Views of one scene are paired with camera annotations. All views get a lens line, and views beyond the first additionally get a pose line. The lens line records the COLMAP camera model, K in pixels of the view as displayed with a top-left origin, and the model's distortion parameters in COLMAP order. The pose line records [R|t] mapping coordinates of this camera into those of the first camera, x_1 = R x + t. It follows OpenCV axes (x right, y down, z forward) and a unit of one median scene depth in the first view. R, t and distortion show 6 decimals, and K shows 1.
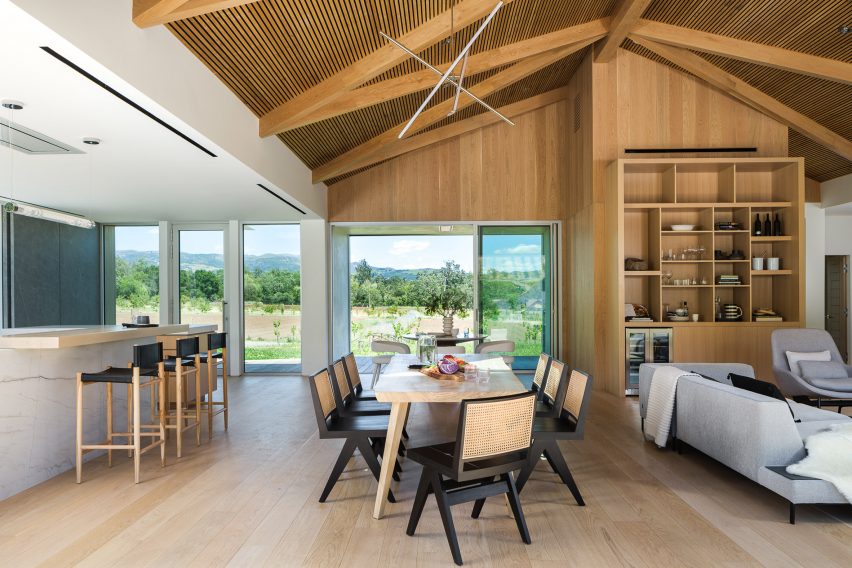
lens RADIAL K [[602.2, 0, 426.5], [0, 602.2, 291.3], [0, 0, 1]] dist [-0.003671, 0.011265]
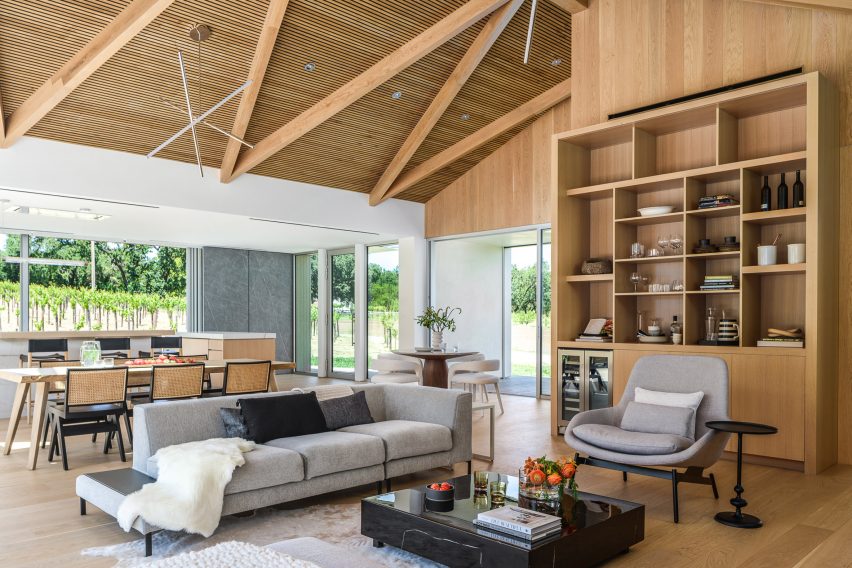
lens RADIAL K [[643.5, 0, 409.5], [0, 643.5, 313.2], [0, 0, 1]] dist [0.001303, -0.004019]
pose [[0.704459, 0.000182, -0.709745, 0.740865], [0.005958, 0.999963, 0.006171, 0.008178], [0.709720, -0.008576, 0.704432, 0.251168]]
